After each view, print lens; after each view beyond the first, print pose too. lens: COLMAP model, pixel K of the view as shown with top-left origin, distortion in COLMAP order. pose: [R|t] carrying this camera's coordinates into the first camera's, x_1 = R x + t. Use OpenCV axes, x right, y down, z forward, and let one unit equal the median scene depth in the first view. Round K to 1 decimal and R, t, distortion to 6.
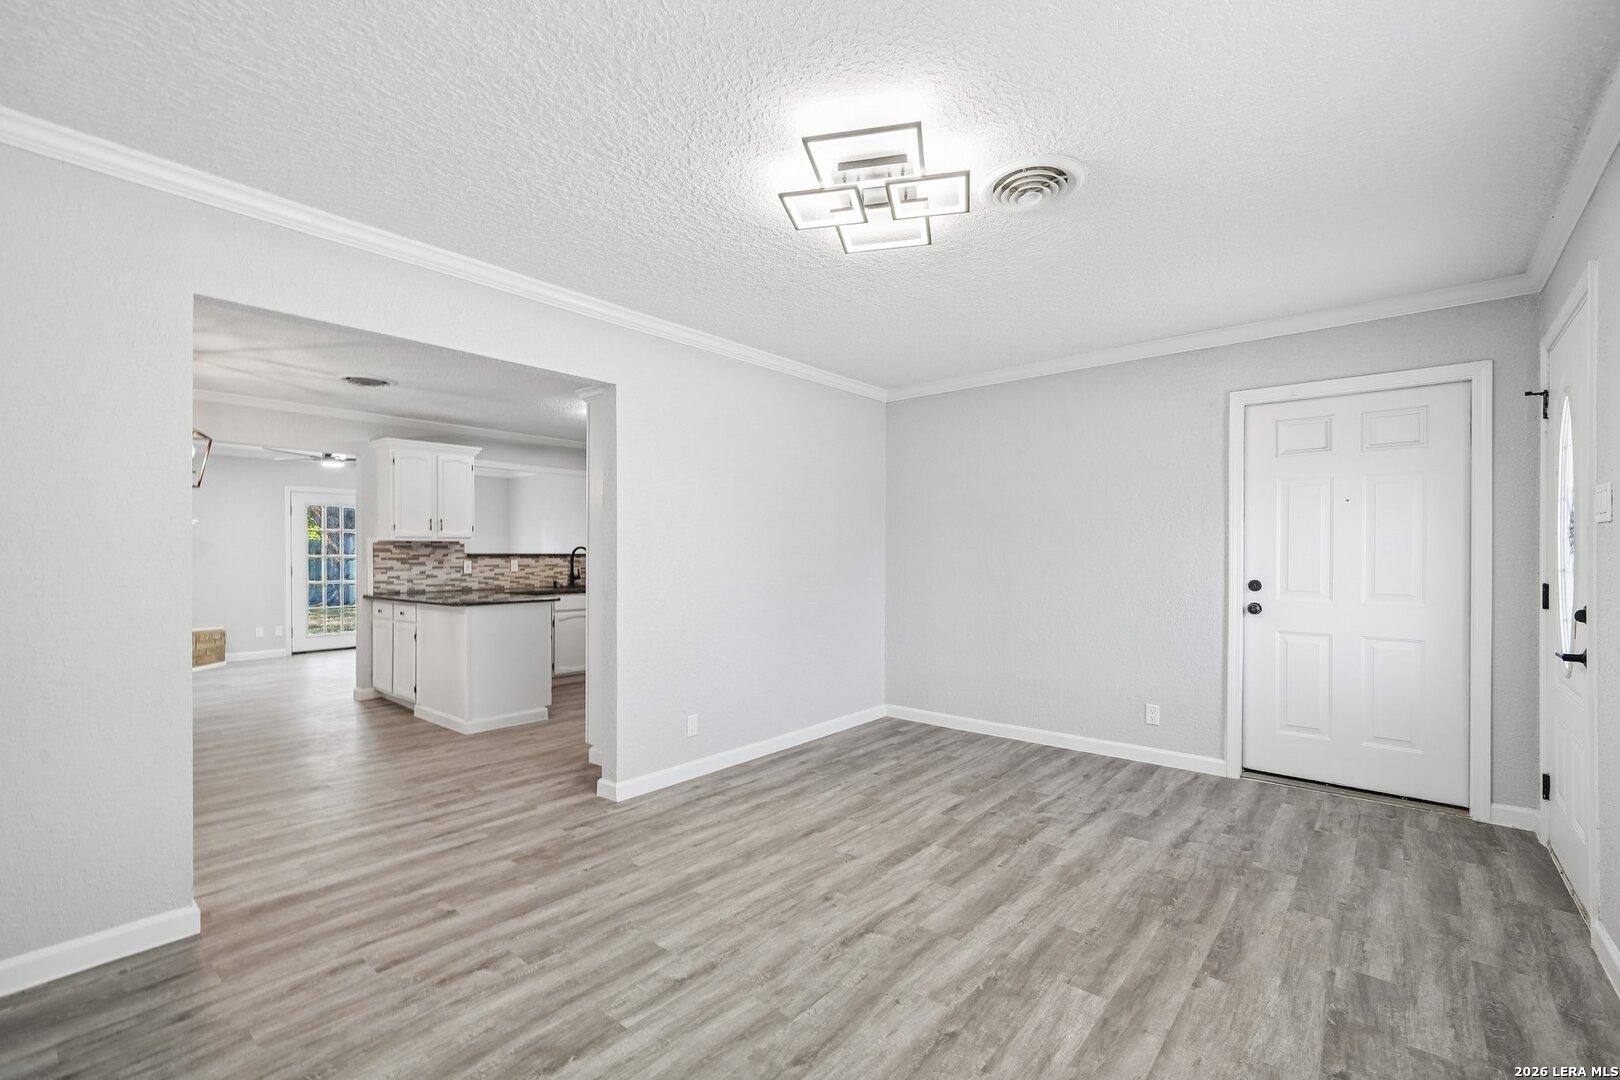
lens RADIAL K [[694.3, 0, 811.0], [0, 694.3, 551.8], [0, 0, 1]] dist [0.002279, 0.000459]
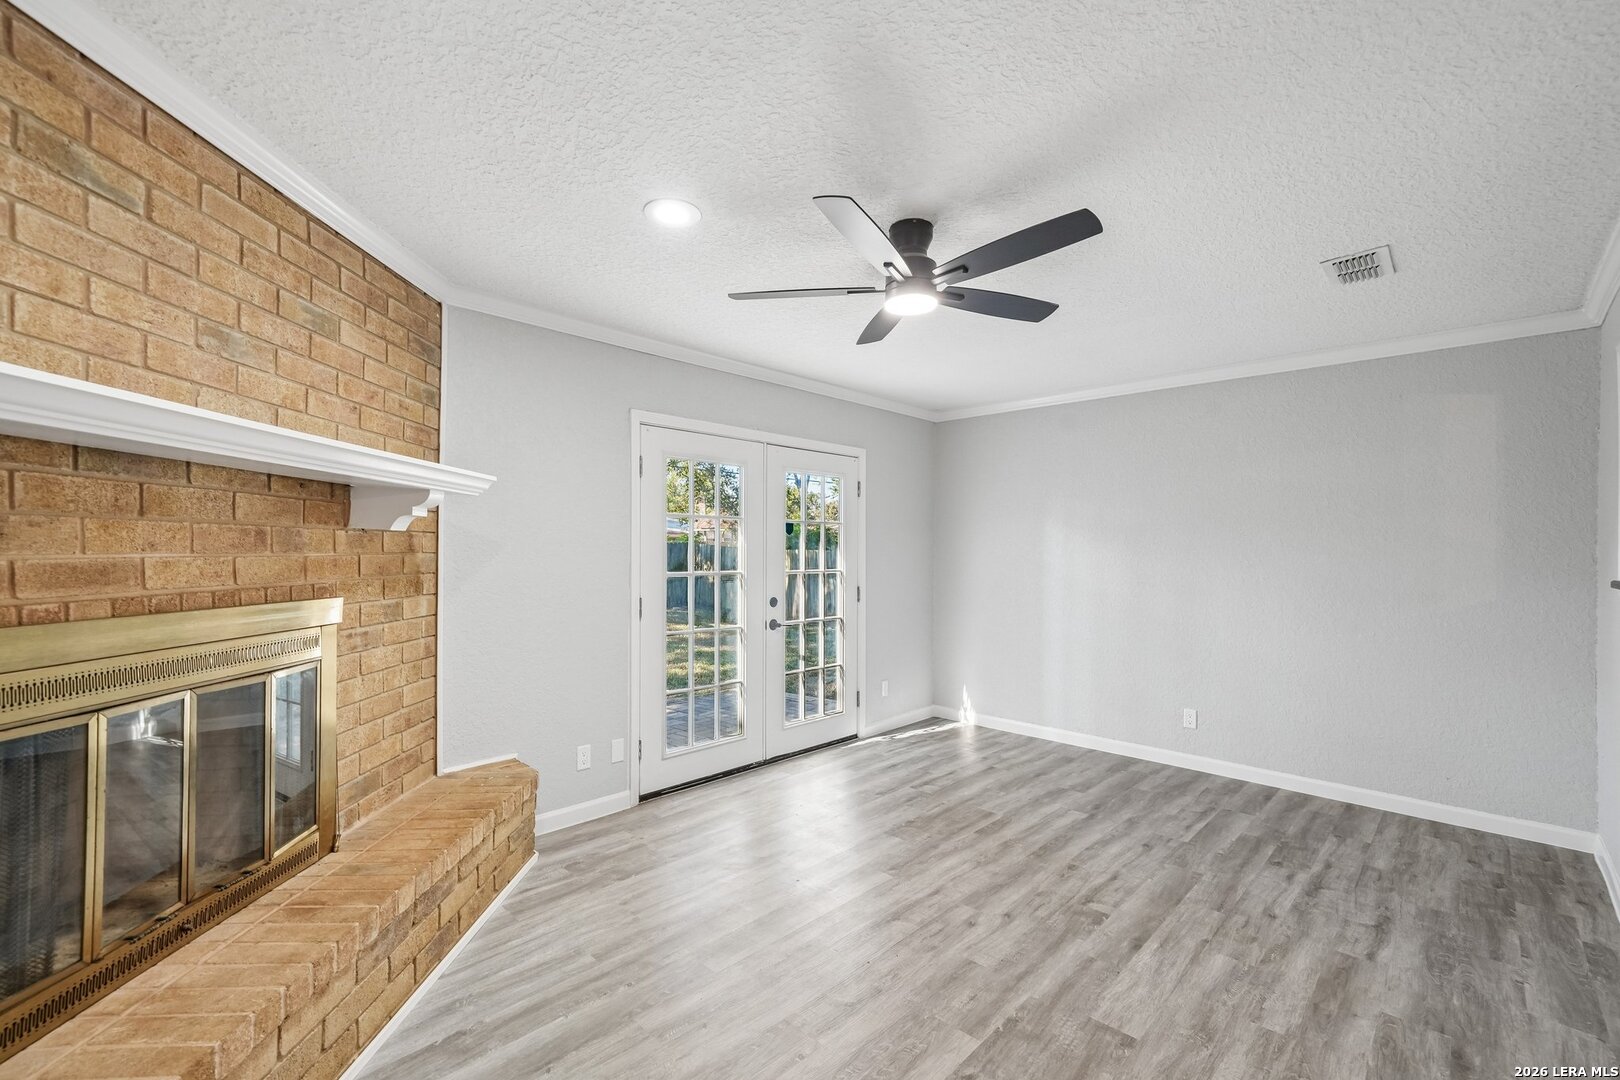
lens RADIAL K [[694.3, 0, 812.5], [0, 694.3, 548.8], [0, 0, 1]] dist [0.002279, 0.000459]
pose [[0.997855, 0.005383, -0.065246, -0.828783], [-0.005633, 0.999977, -0.003651, -0.011351], [0.065225, 0.004011, 0.997863, 0.779584]]
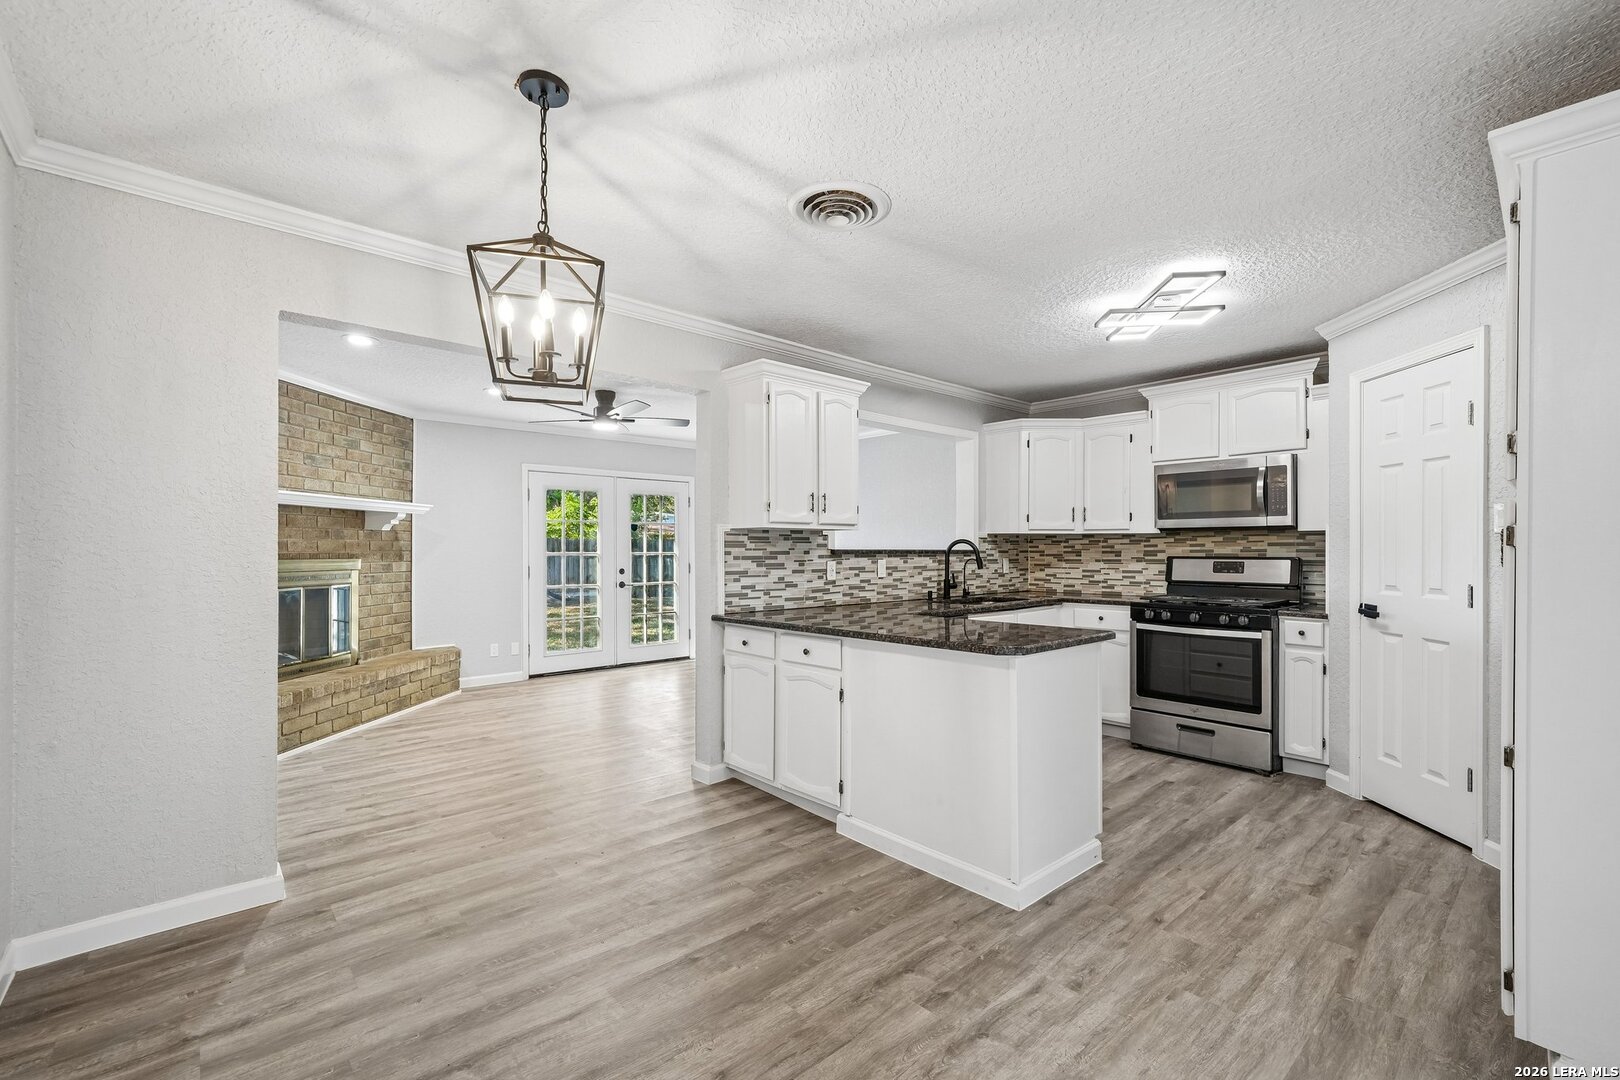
lens RADIAL K [[694.3, 0, 813.2], [0, 694.3, 545.1], [0, 0, 1]] dist [0.002279, 0.000459]
pose [[0.989759, -0.001213, -0.142746, -0.429494], [0.000487, 0.999987, -0.005118, 0.001534], [0.142751, 0.004996, 0.989746, 0.364221]]
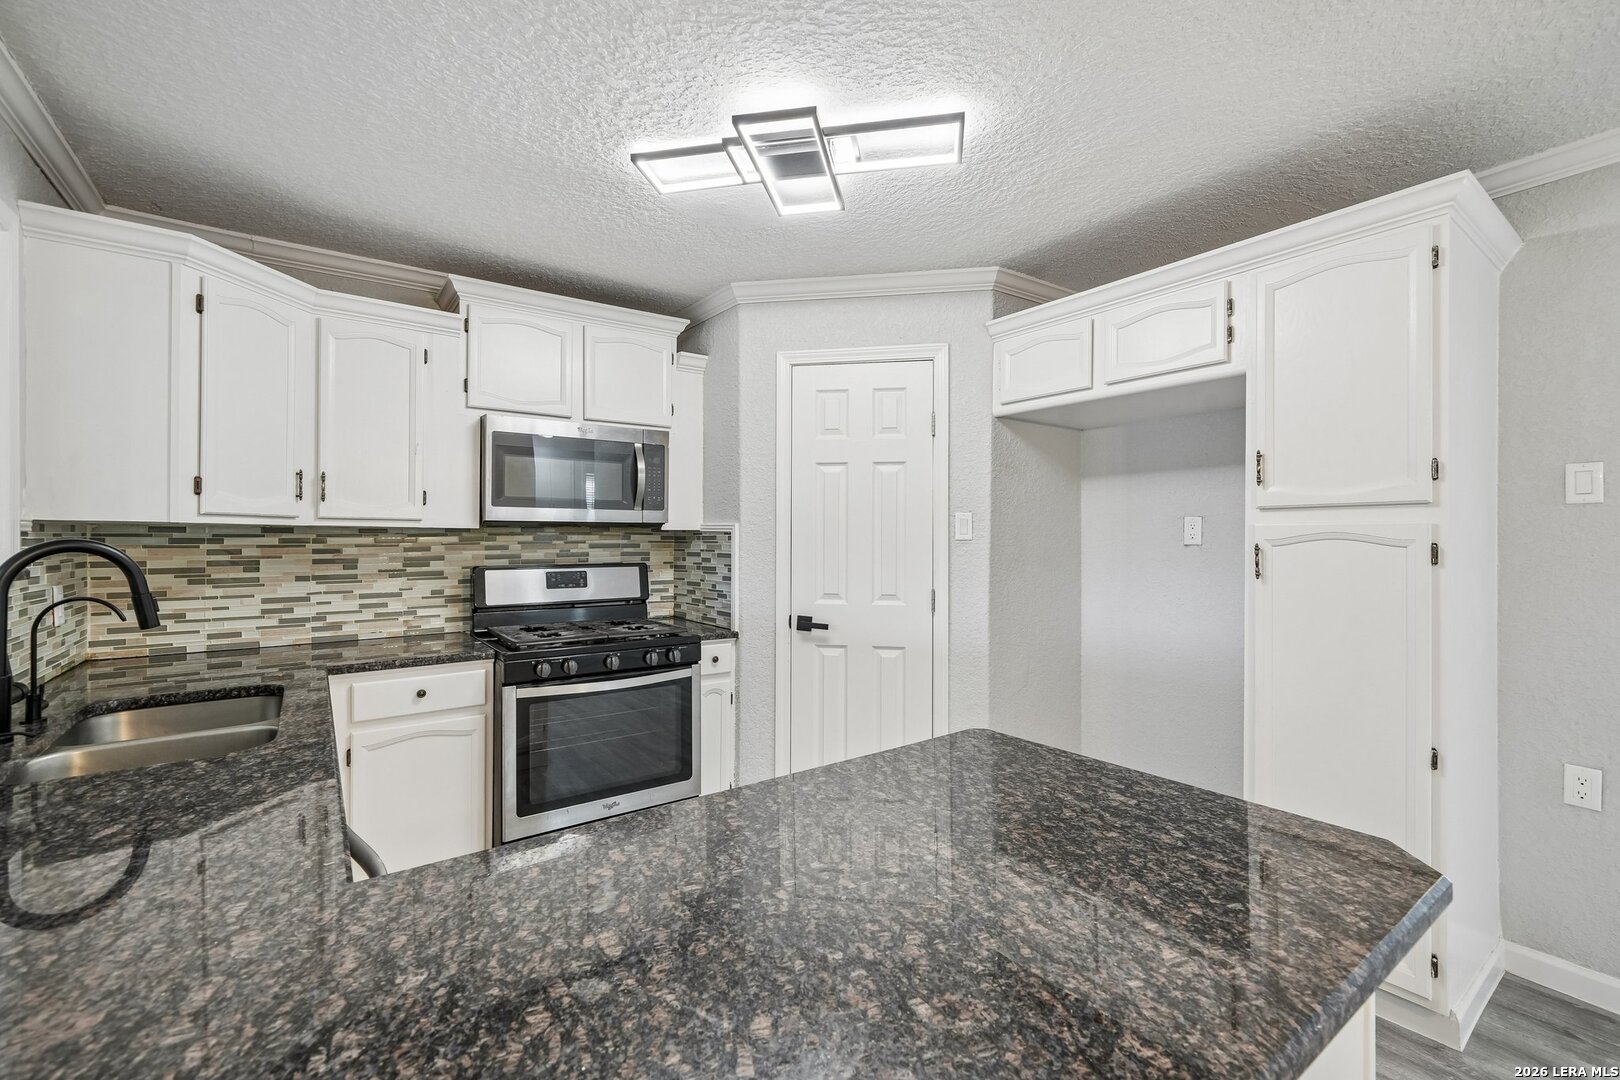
lens RADIAL K [[694.3, 0, 802.8], [0, 694.3, 536.1], [0, 0, 1]] dist [0.002279, 0.000459]
pose [[0.255095, 0.001216, 0.966915, -0.543562], [-0.001438, 0.999999, -0.000878, -0.009785], [-0.966915, -0.001166, 0.255096, 0.834312]]
